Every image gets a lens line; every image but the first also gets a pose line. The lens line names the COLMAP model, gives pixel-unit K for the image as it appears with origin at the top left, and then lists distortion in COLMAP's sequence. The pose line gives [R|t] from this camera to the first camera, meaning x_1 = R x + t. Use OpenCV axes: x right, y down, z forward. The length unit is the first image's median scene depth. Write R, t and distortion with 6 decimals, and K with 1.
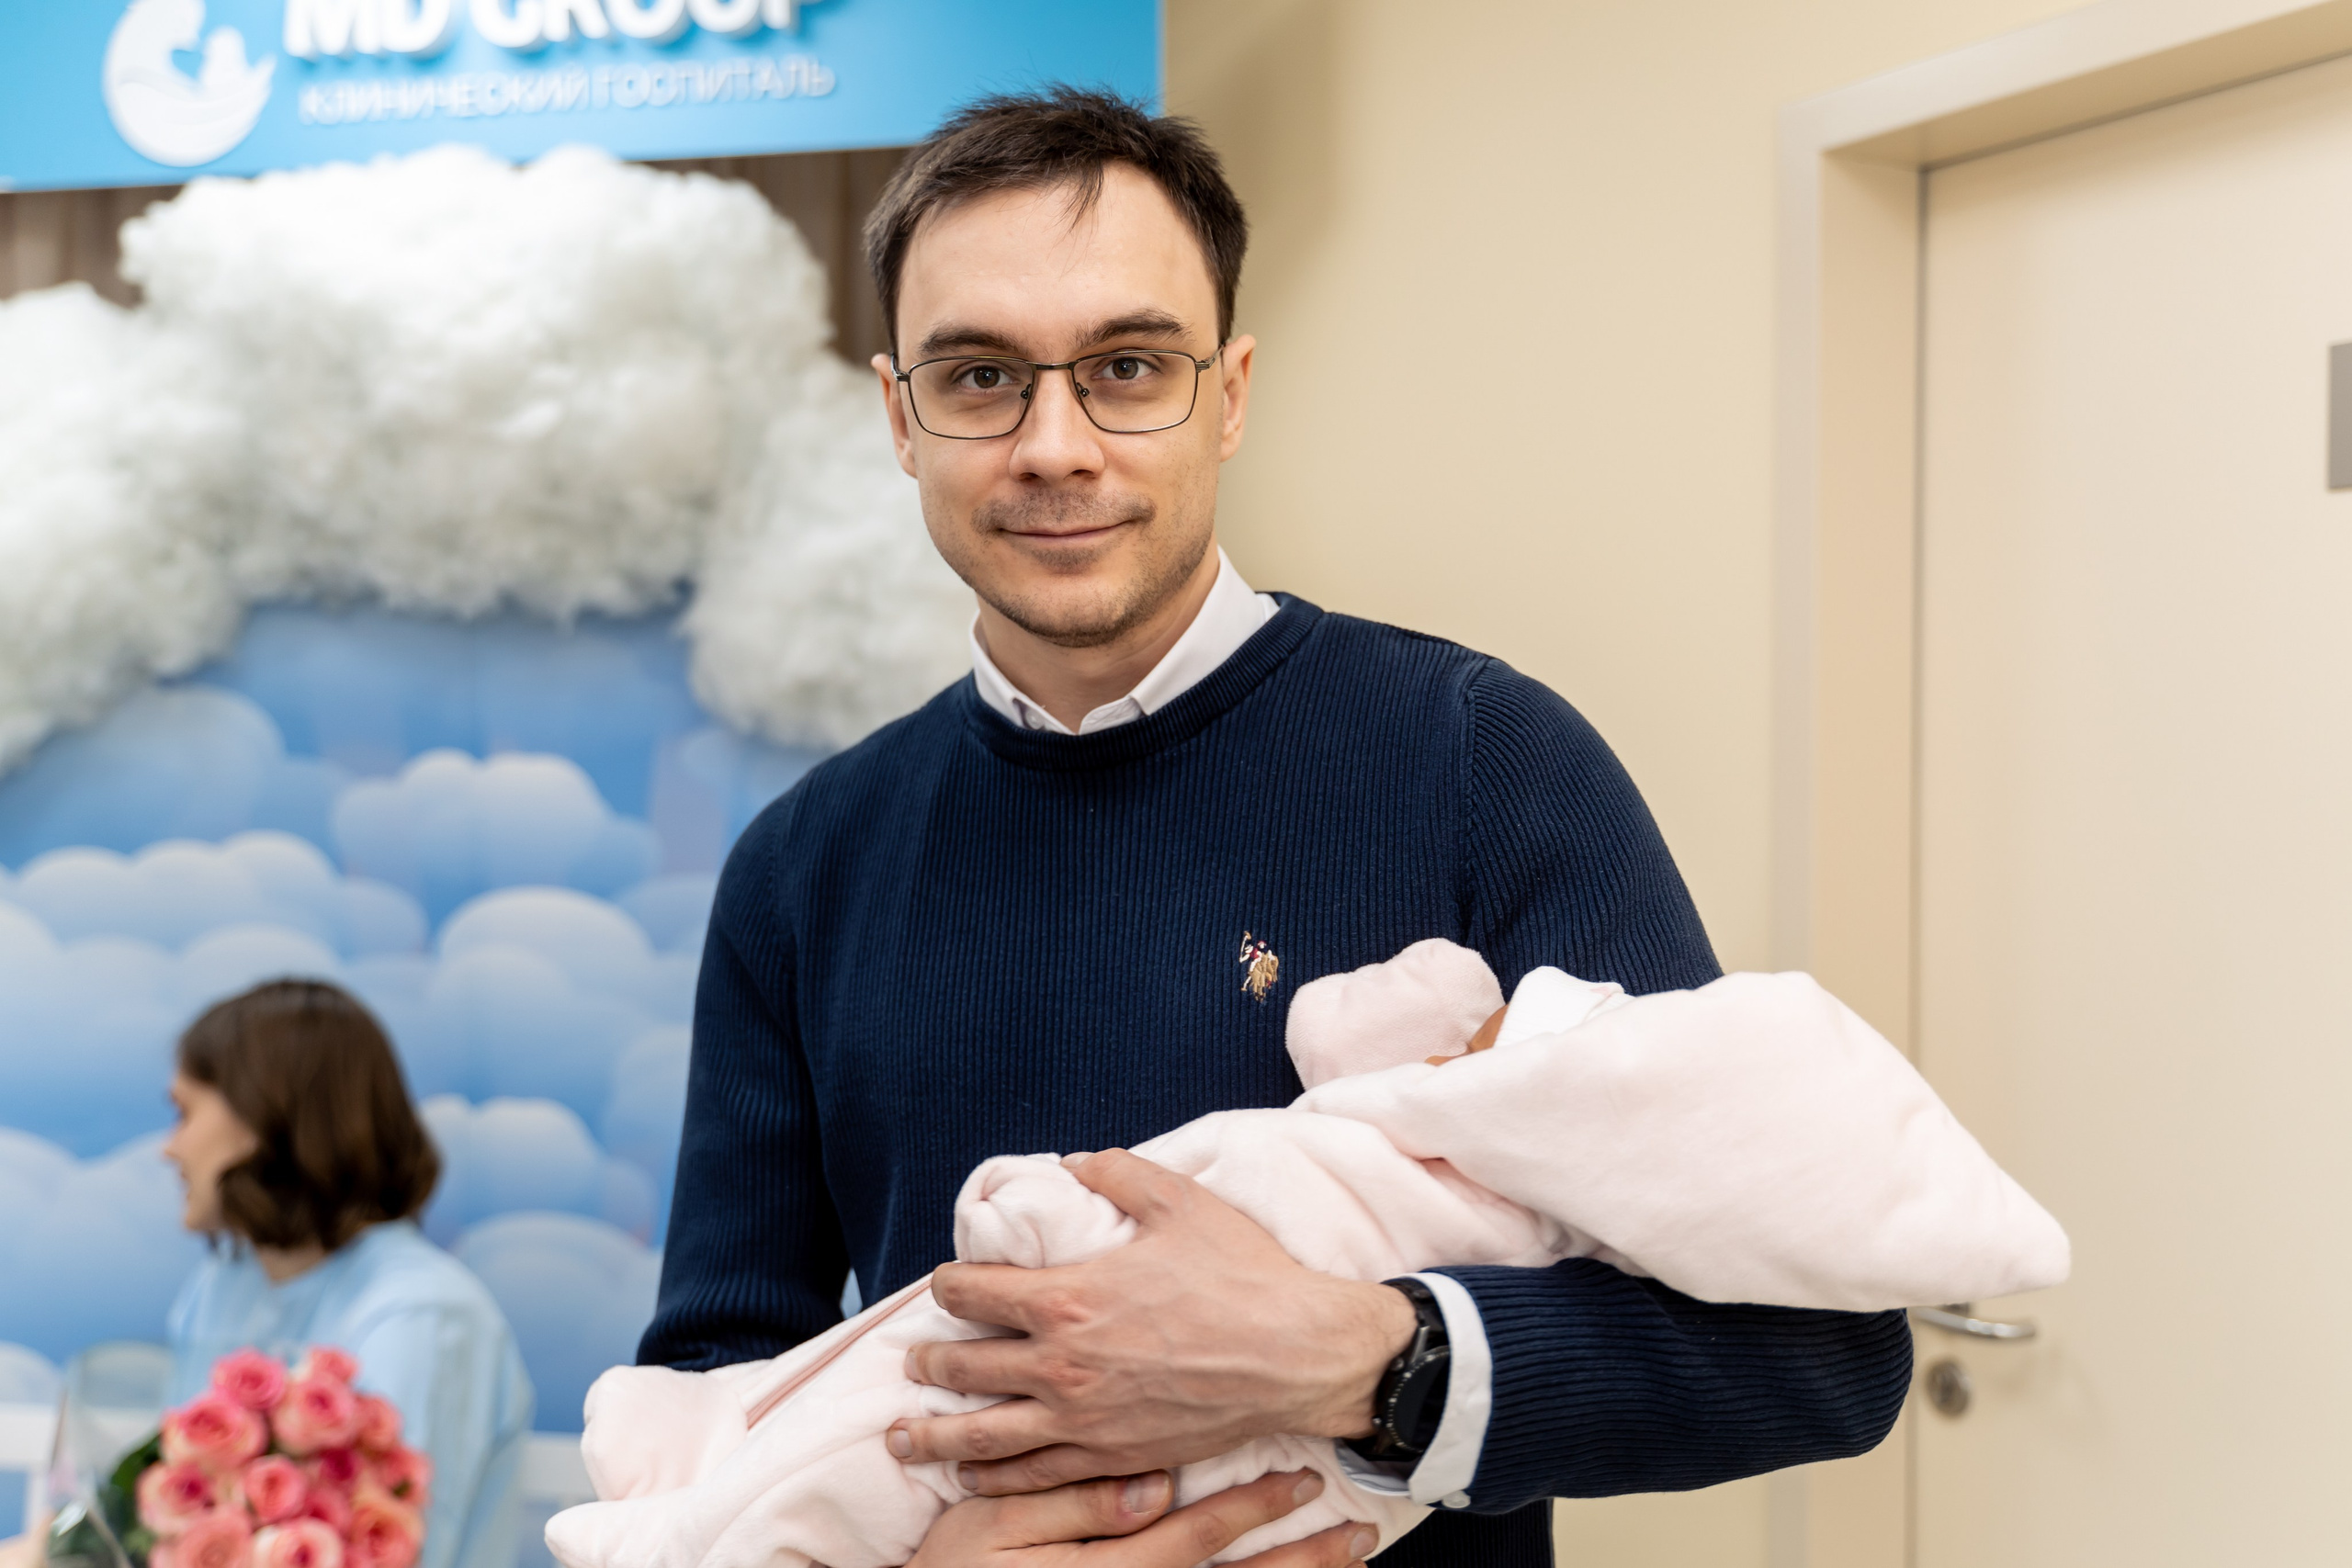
lens RADIAL K [[2142.2, 0, 1067.1], [0, 2142.2, 785.4], [0, 0, 1]] dist [0.007556, -0.008814]
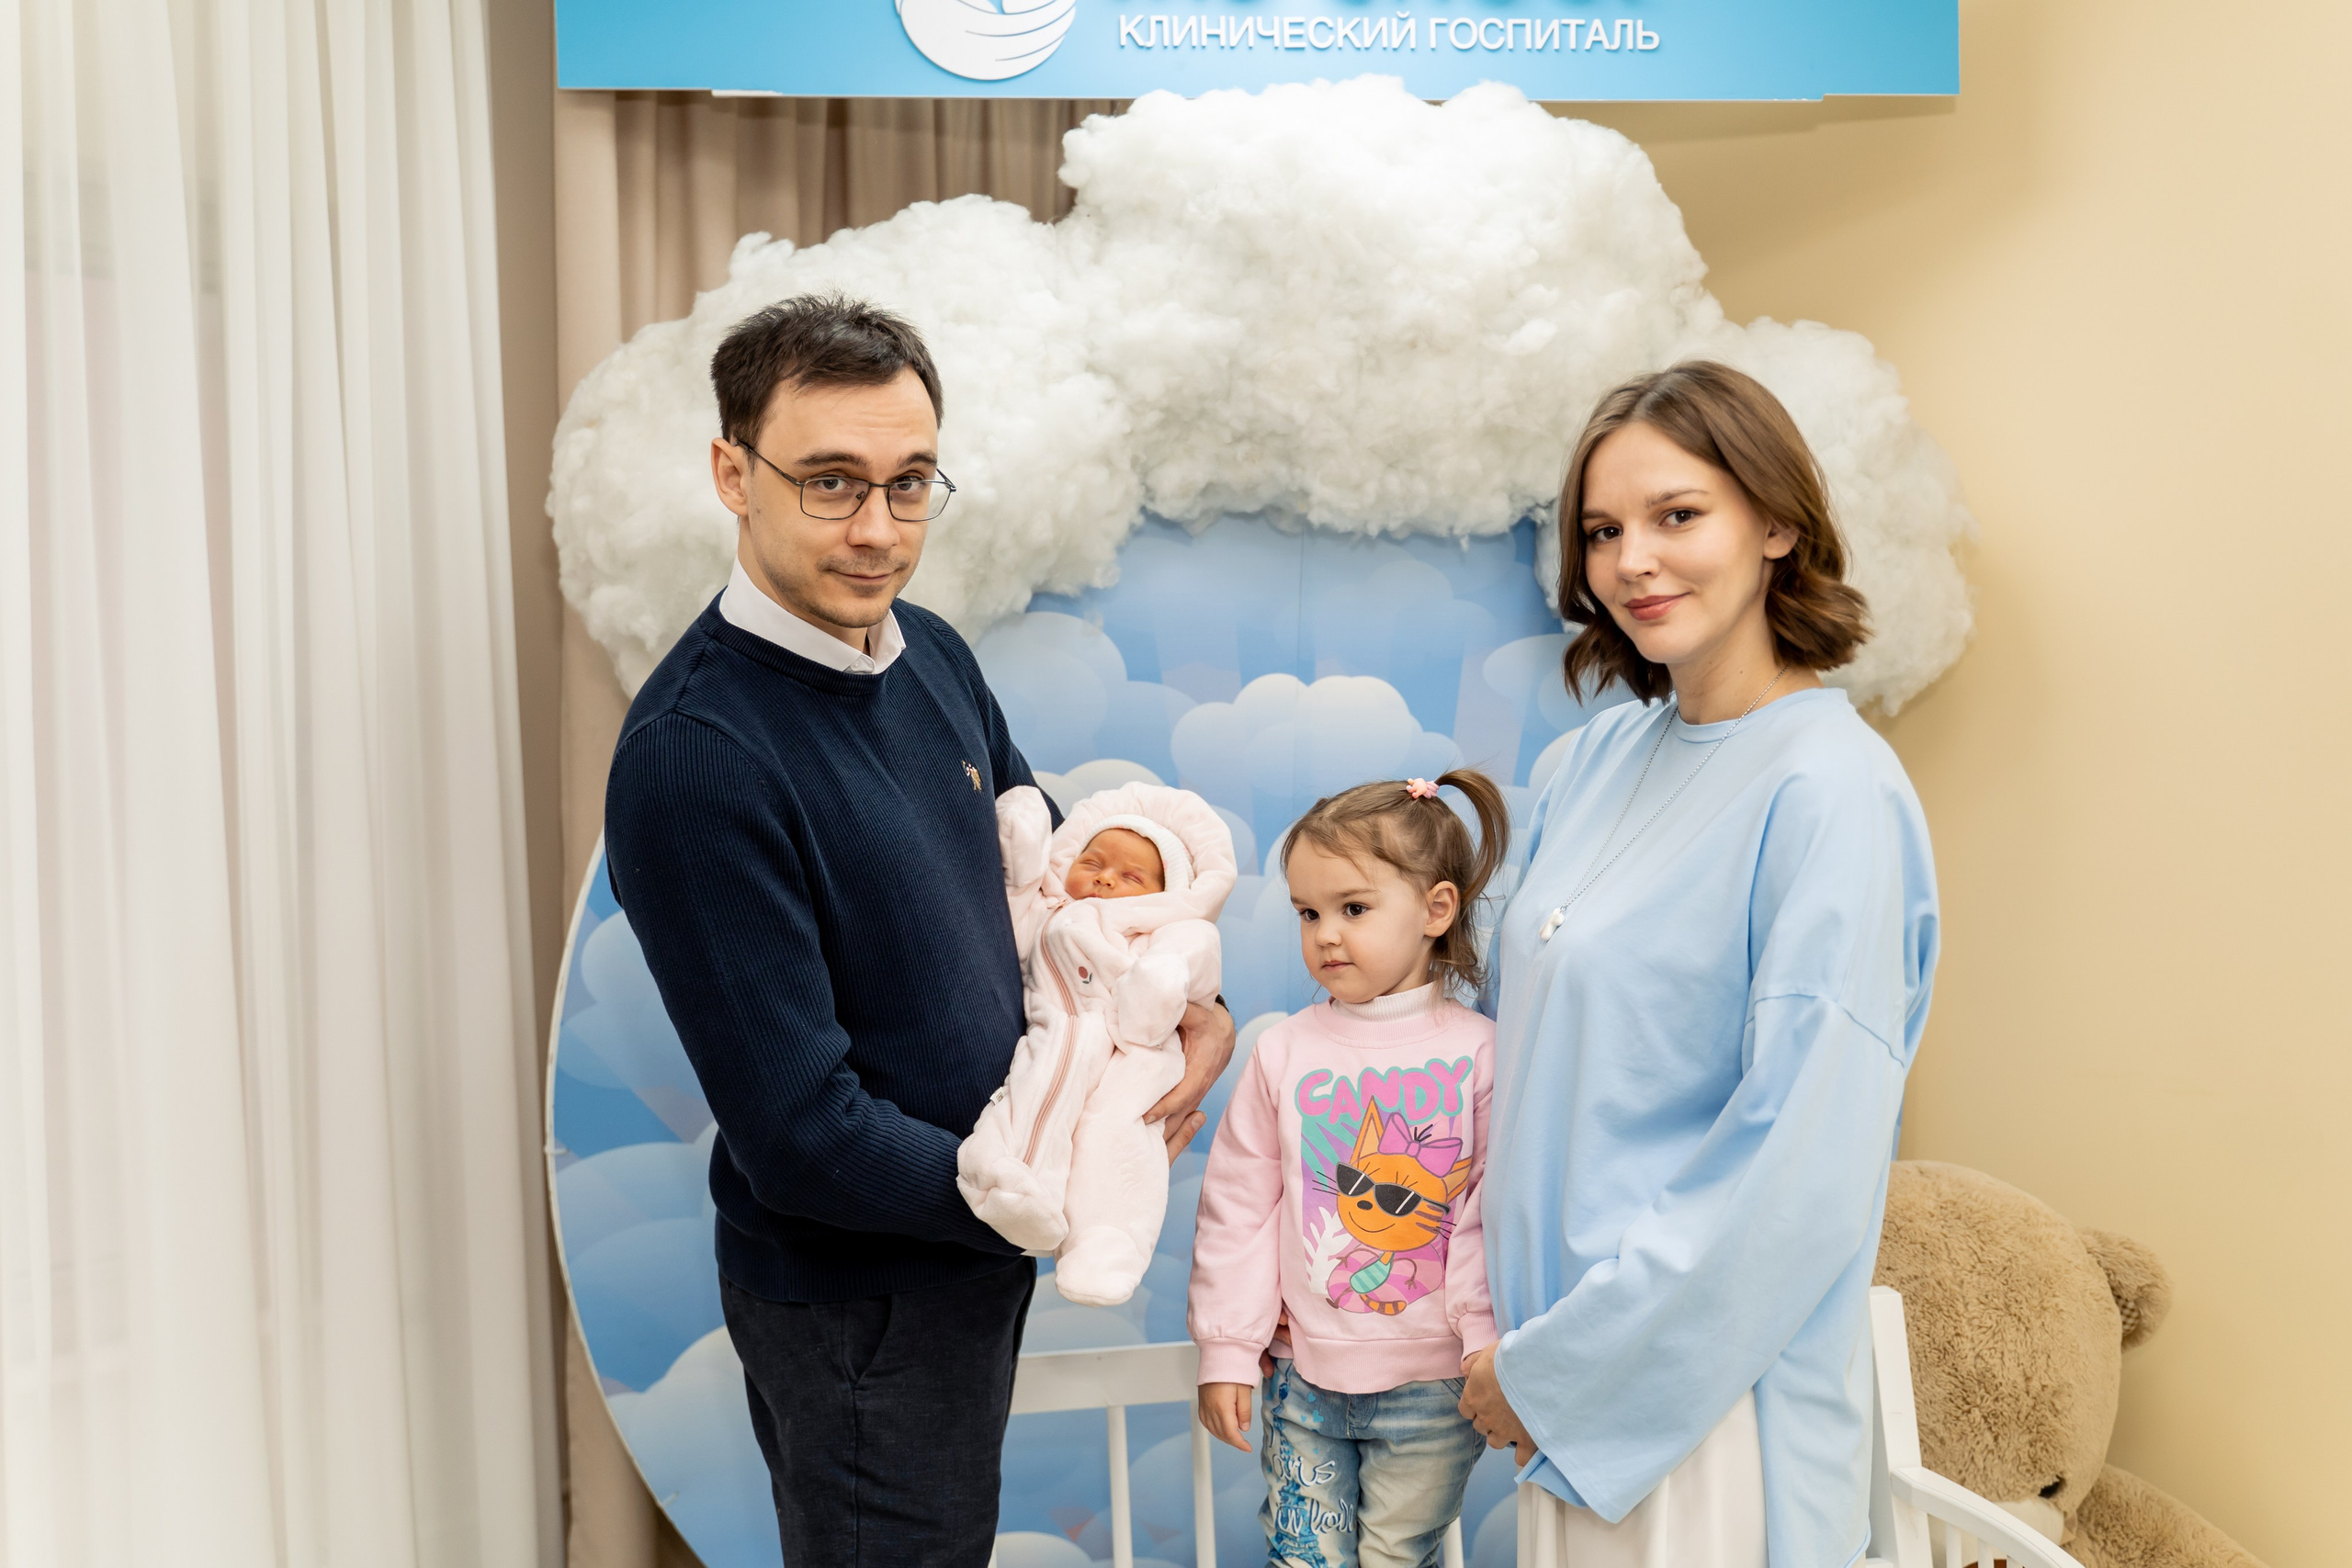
lens RADIAL K [[1972.9, 0, 1176.0], [0, 1972.9, 784.0], [0, 0, 1]] dist [0.004090, 0.000880]
pose [[0.953988, -0.035325, 0.297757, -0.666508], [0.038415, 0.999252, -0.004528, 0.042092], [-0.297374, 0.015758, 0.954631, 0.131479]]
